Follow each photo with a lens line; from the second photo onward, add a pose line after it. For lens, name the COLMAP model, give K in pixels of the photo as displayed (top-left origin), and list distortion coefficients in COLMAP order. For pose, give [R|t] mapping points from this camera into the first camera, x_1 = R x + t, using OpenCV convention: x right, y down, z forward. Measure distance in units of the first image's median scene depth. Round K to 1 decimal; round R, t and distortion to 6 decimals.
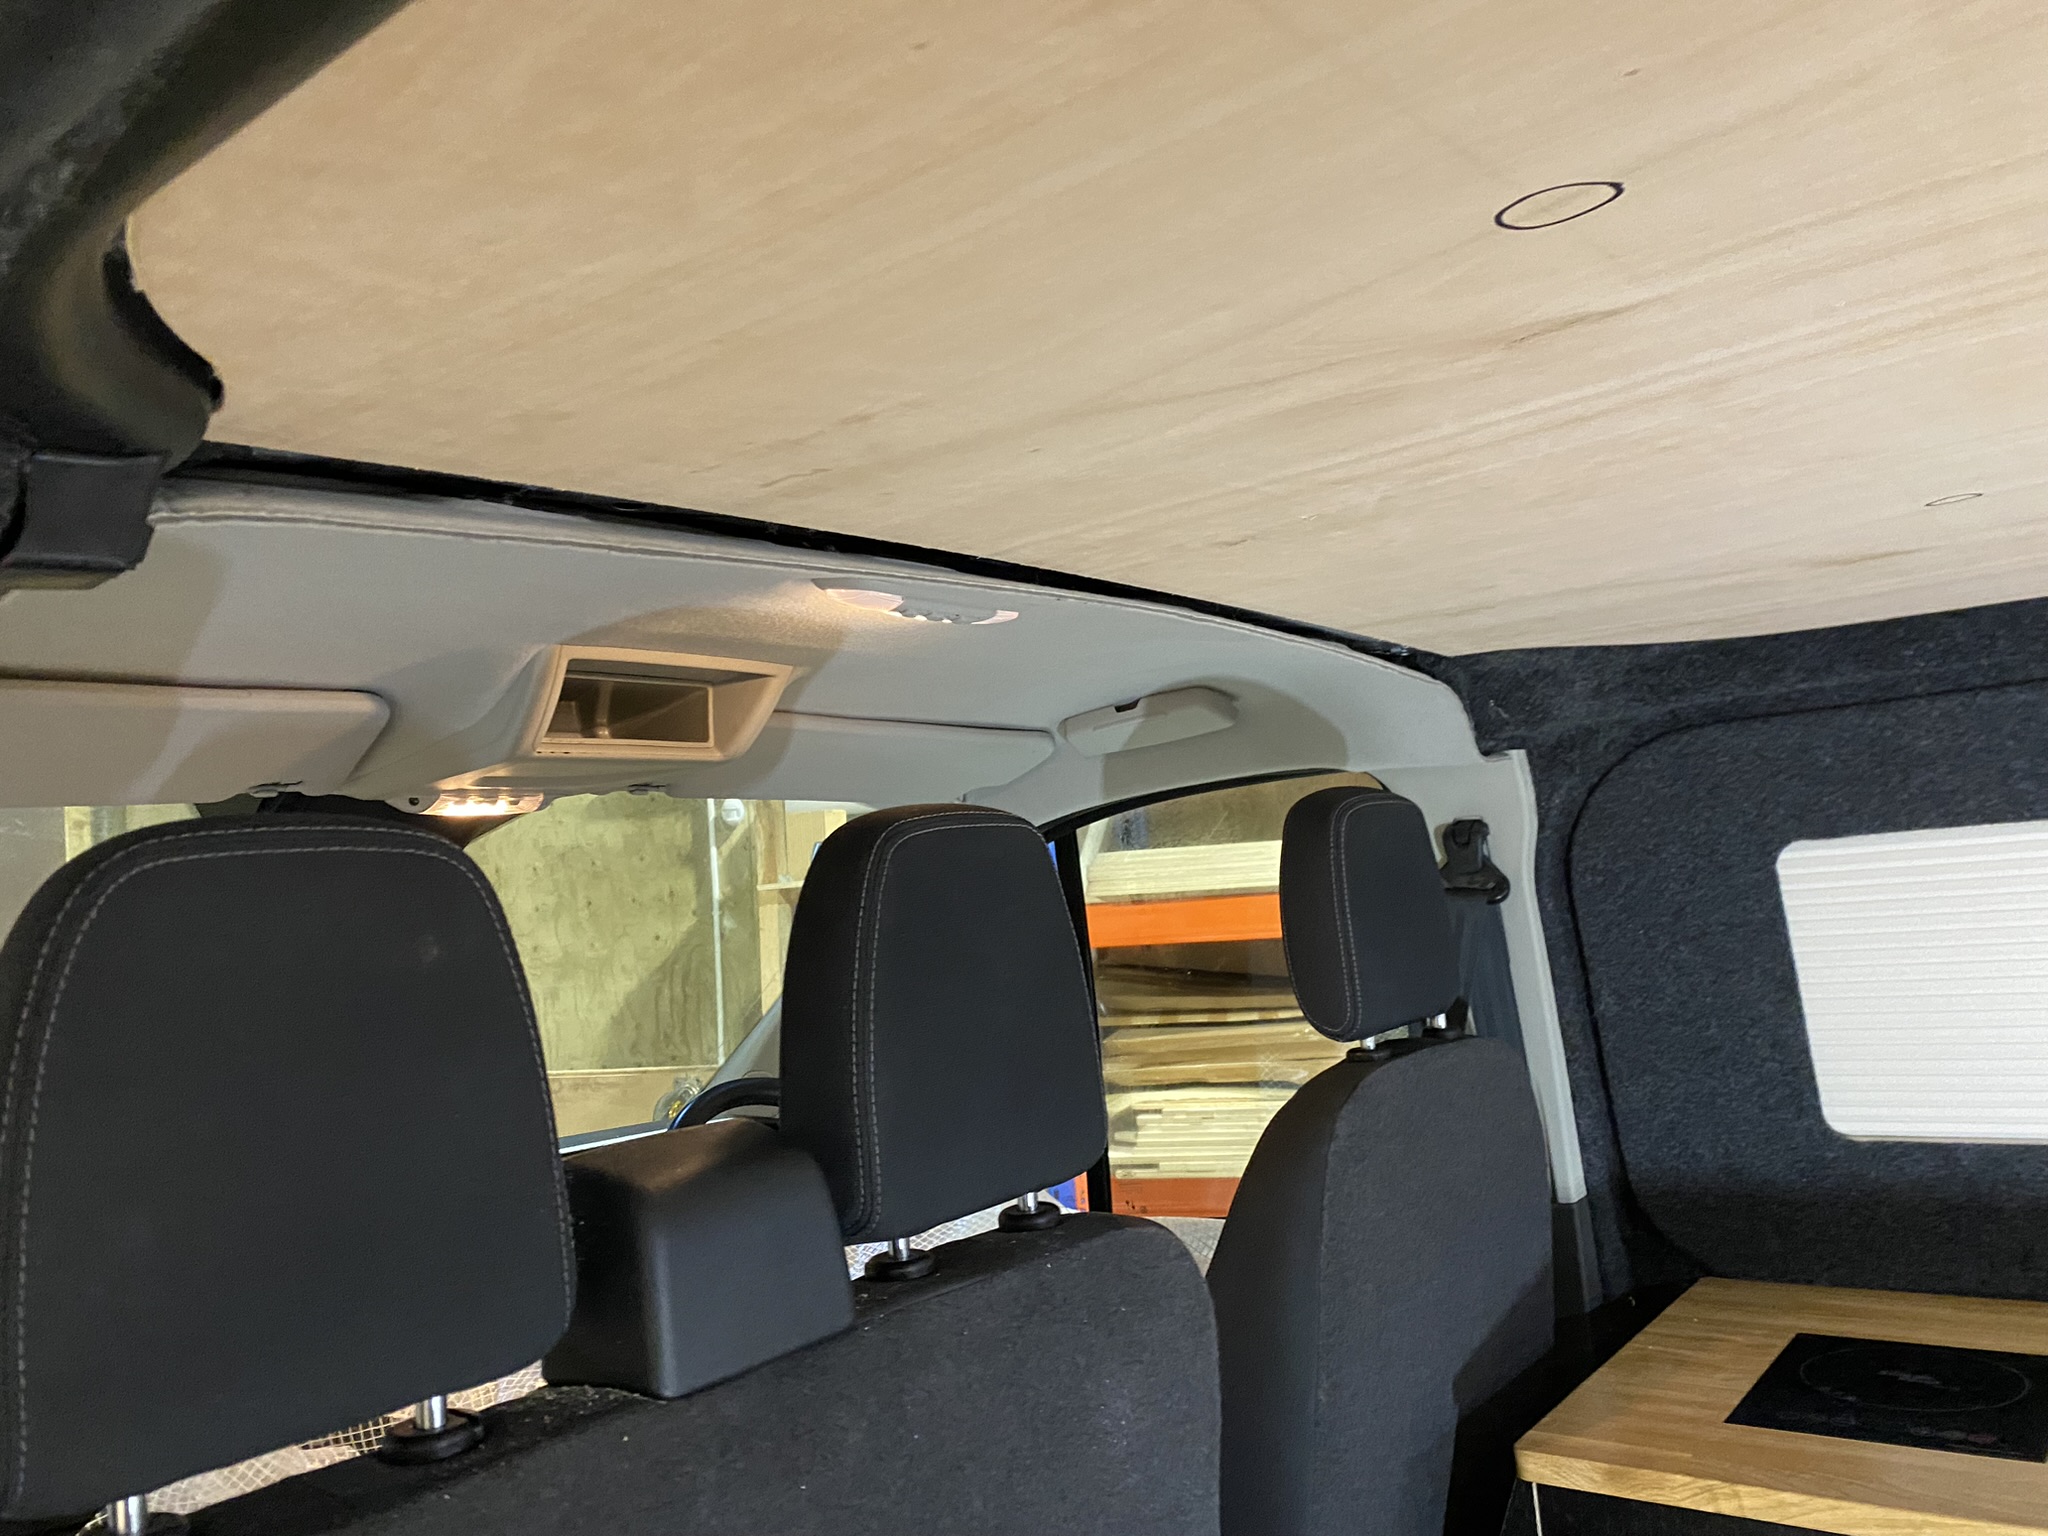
lens RADIAL K [[1539.8, 0, 1041.0], [0, 1539.8, 736.7], [0, 0, 1]] dist [0.044365, -0.053629]
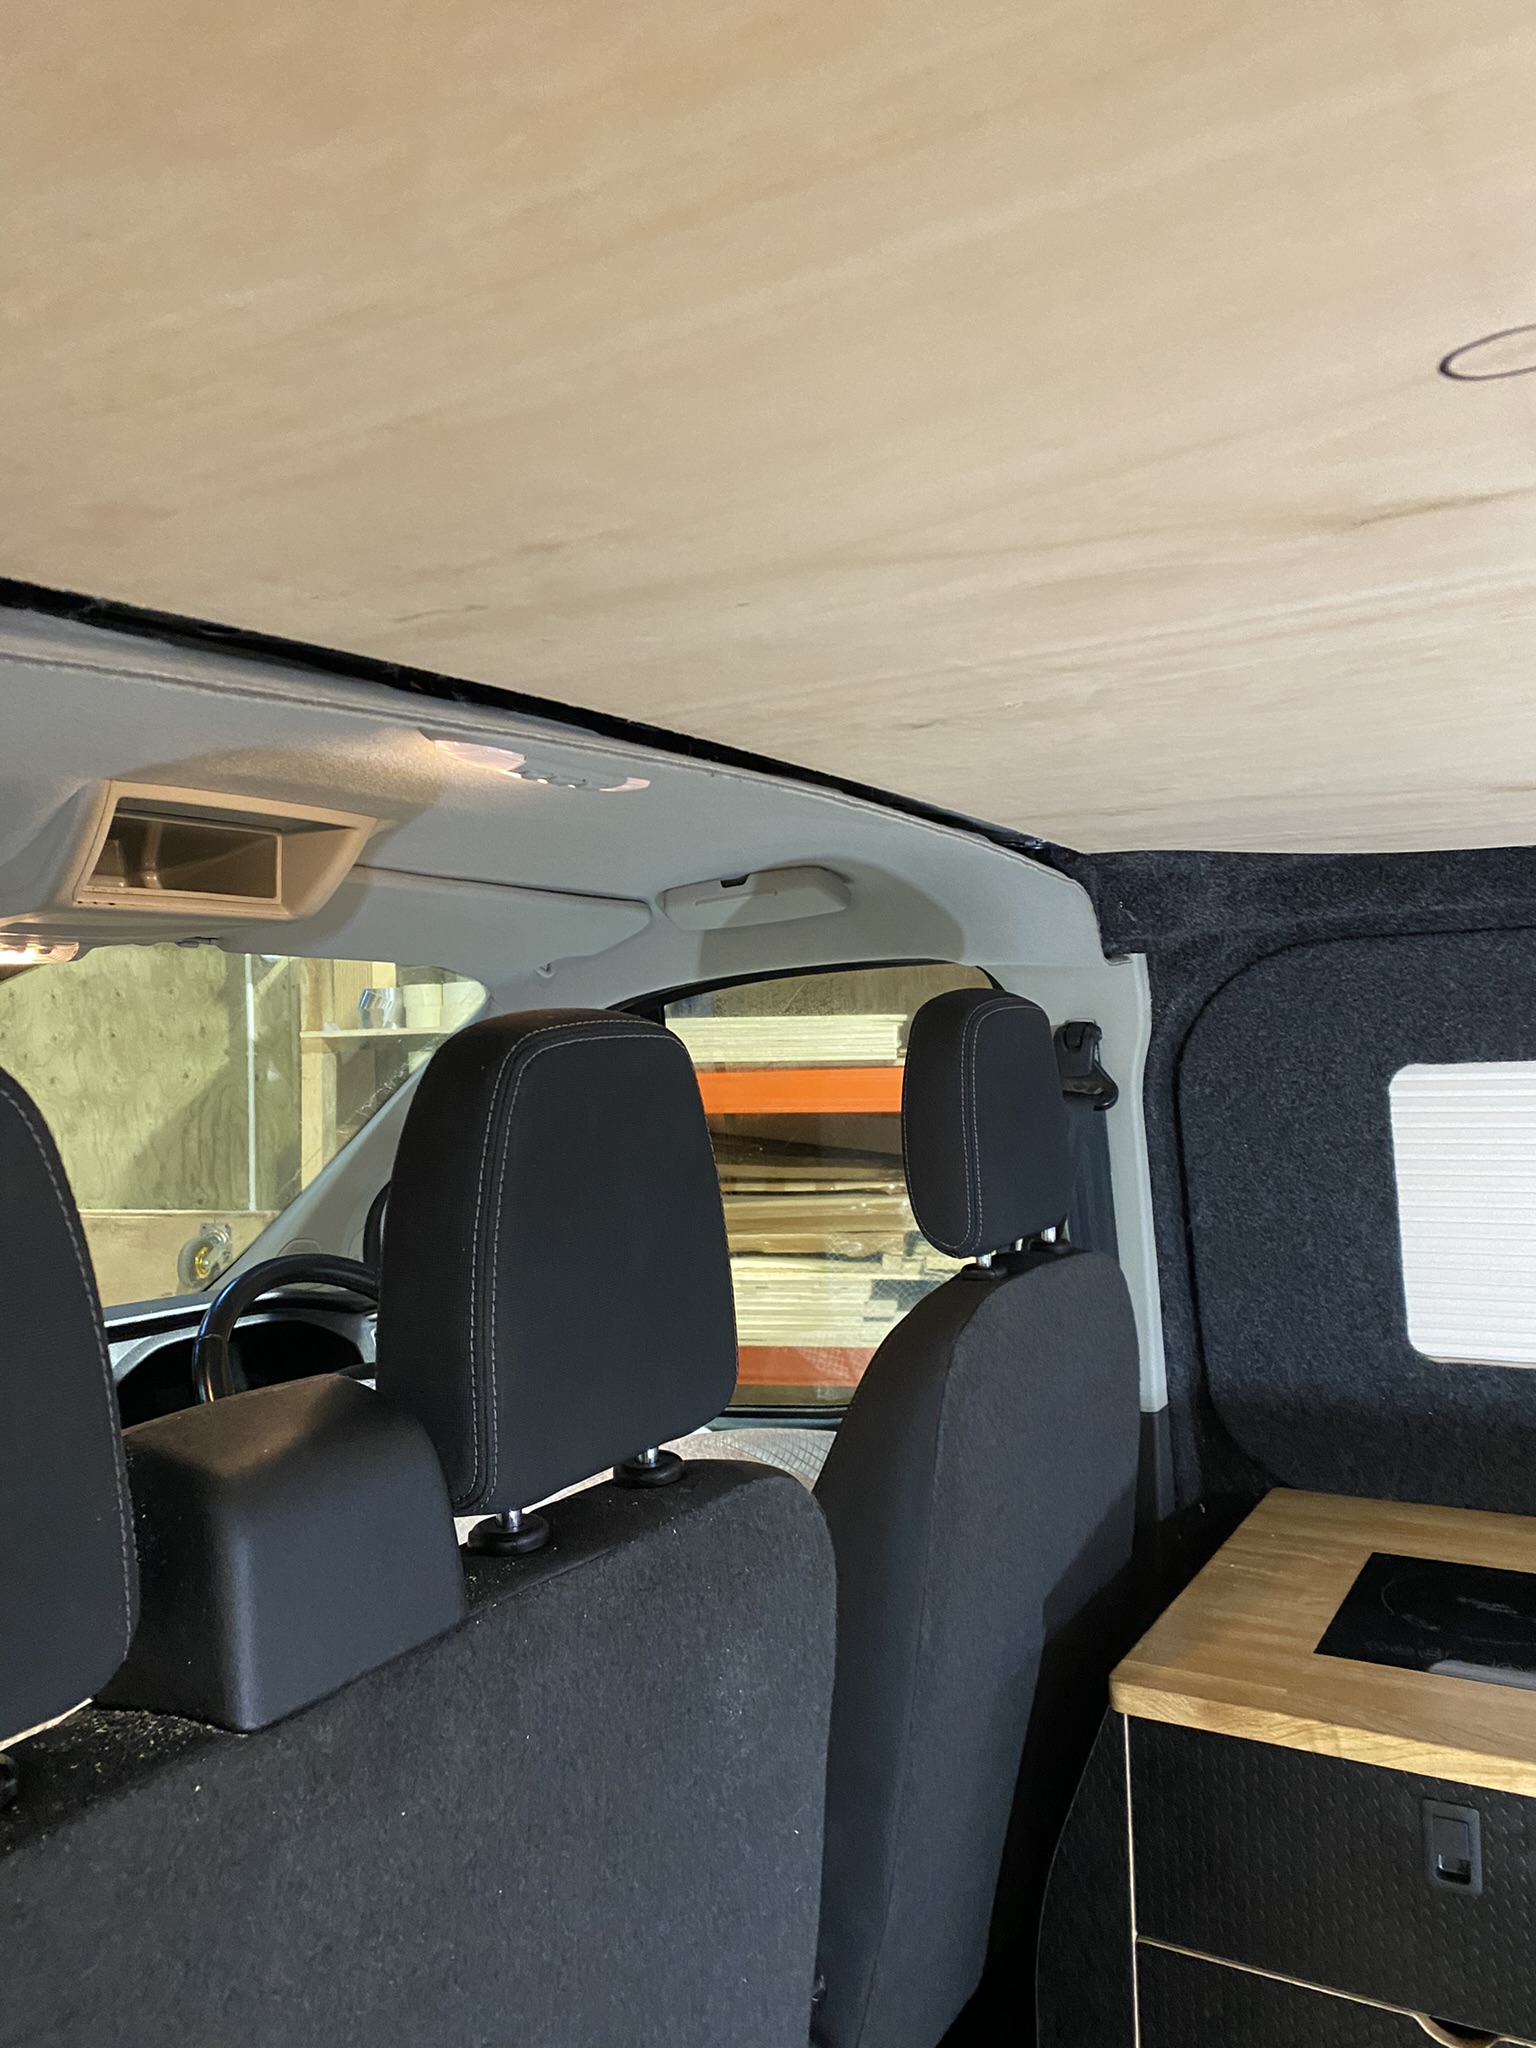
lens RADIAL K [[1539.8, 0, 767.1], [0, 1539.8, 1024.8], [0, 0, 1]] dist [0.044365, -0.053629]
pose [[0.991476, 0.050989, 0.119895, -0.042851], [-0.061516, 0.994411, 0.085810, -0.019509], [-0.114849, -0.092454, 0.989071, 0.091474]]
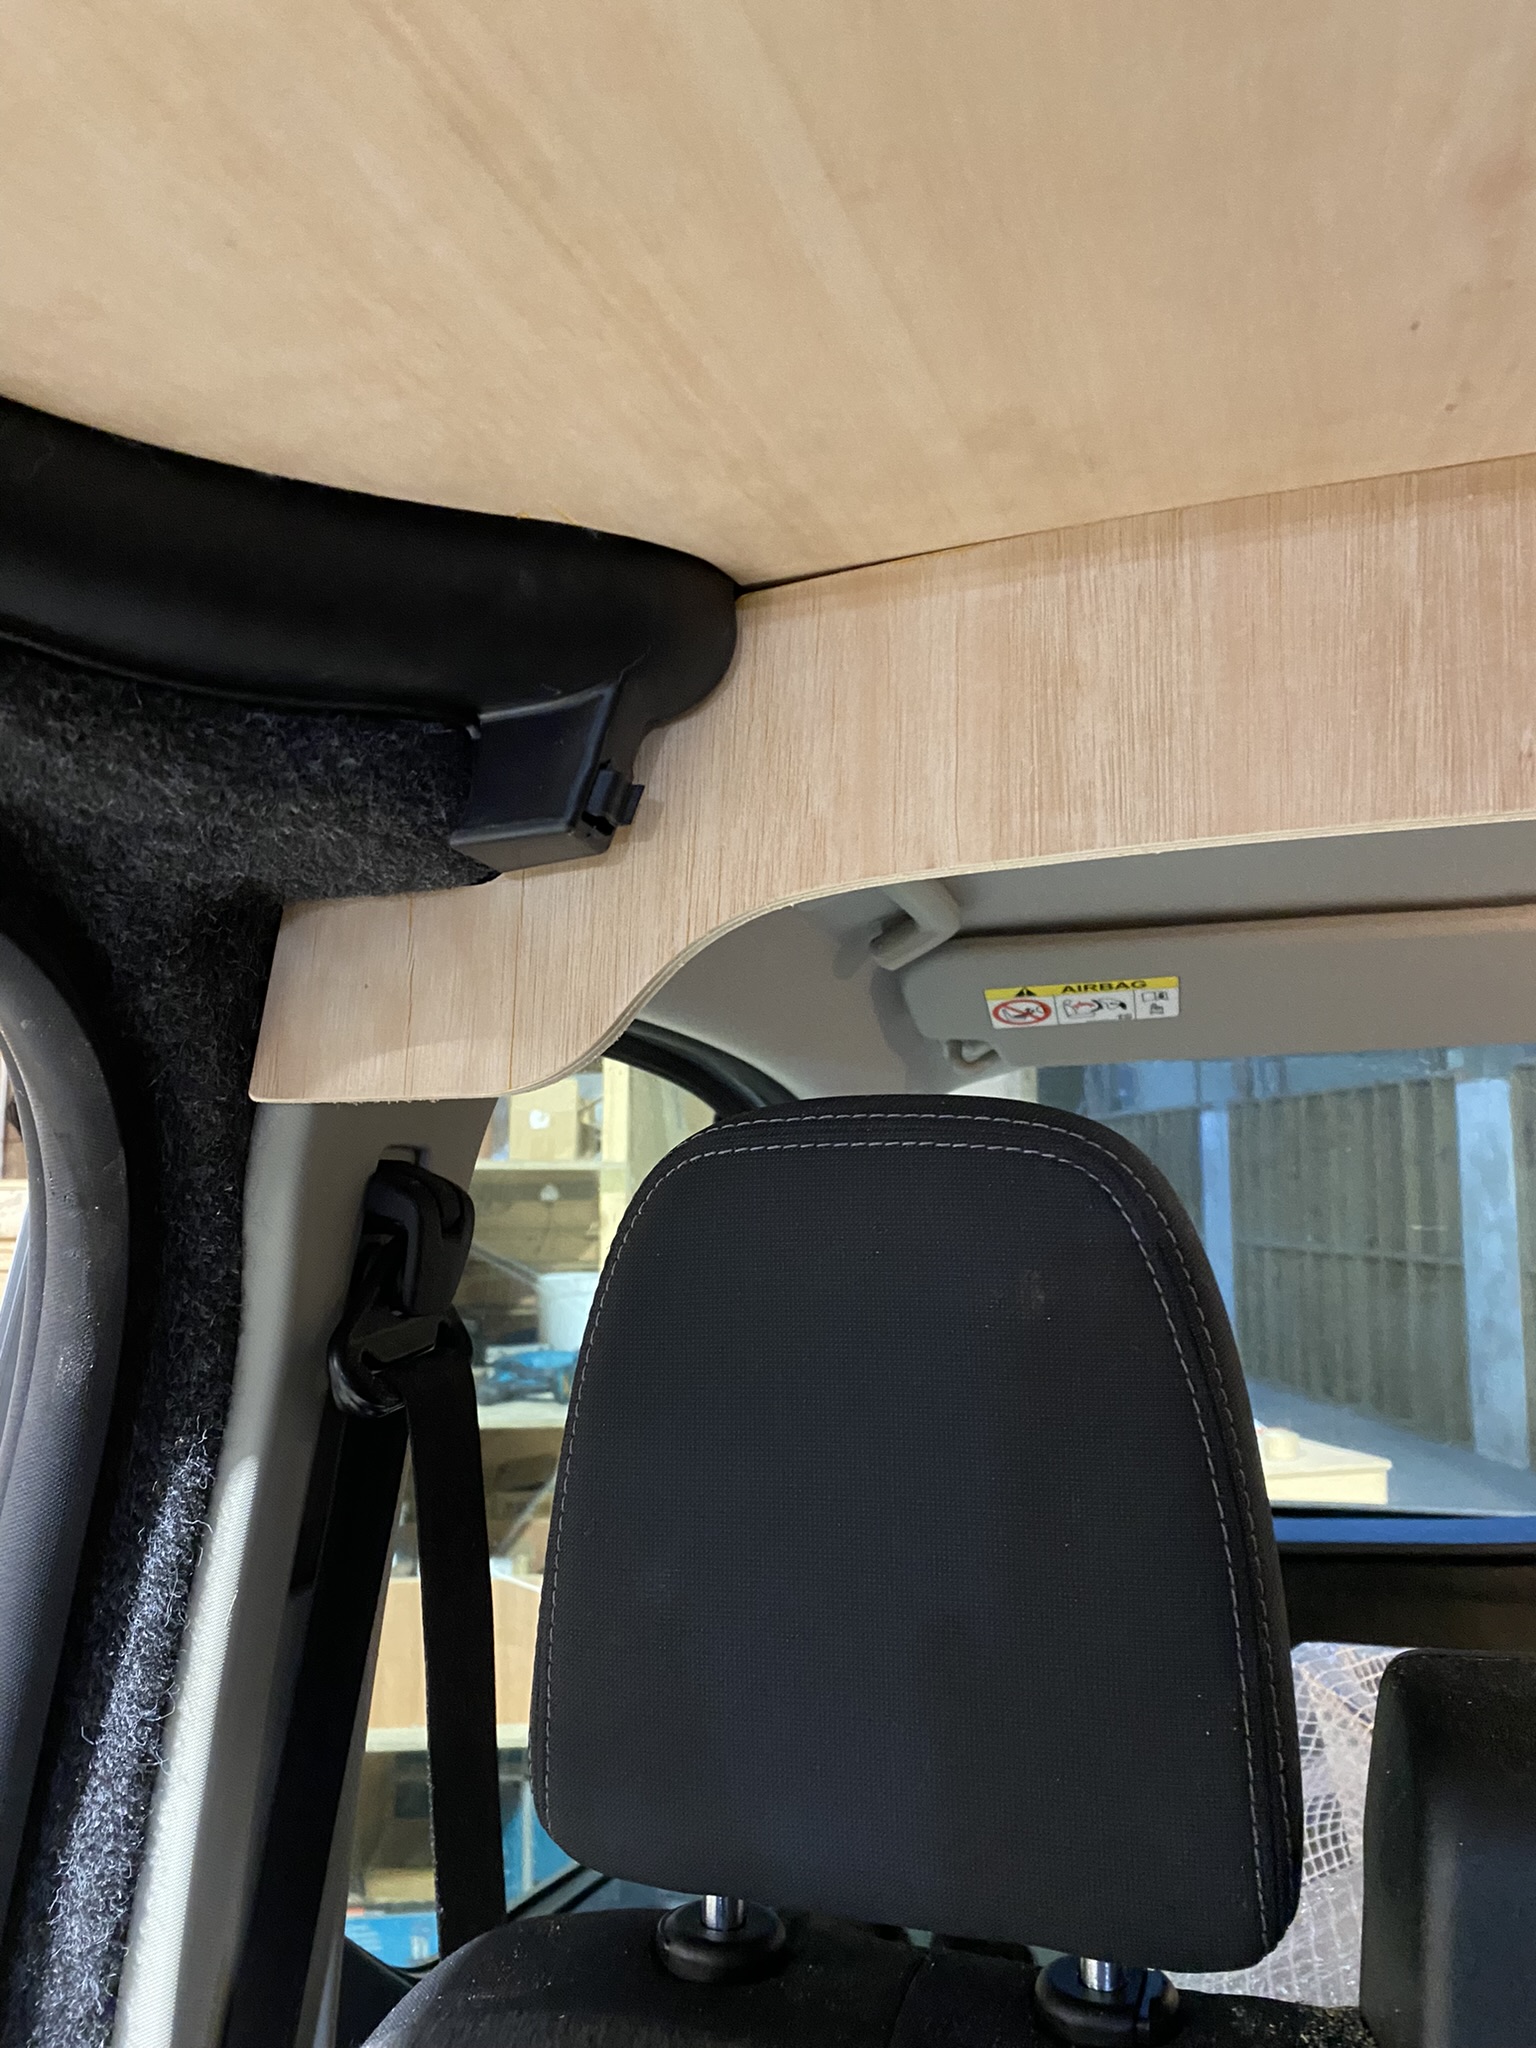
lens RADIAL K [[1539.8, 0, 765.2], [0, 1539.8, 1012.9], [0, 0, 1]] dist [0.044365, -0.053629]
pose [[0.329913, -0.025606, -0.943664, 0.106739], [0.063999, 0.997939, -0.004704, 0.003612], [0.941839, -0.058842, 0.330872, 0.315139]]
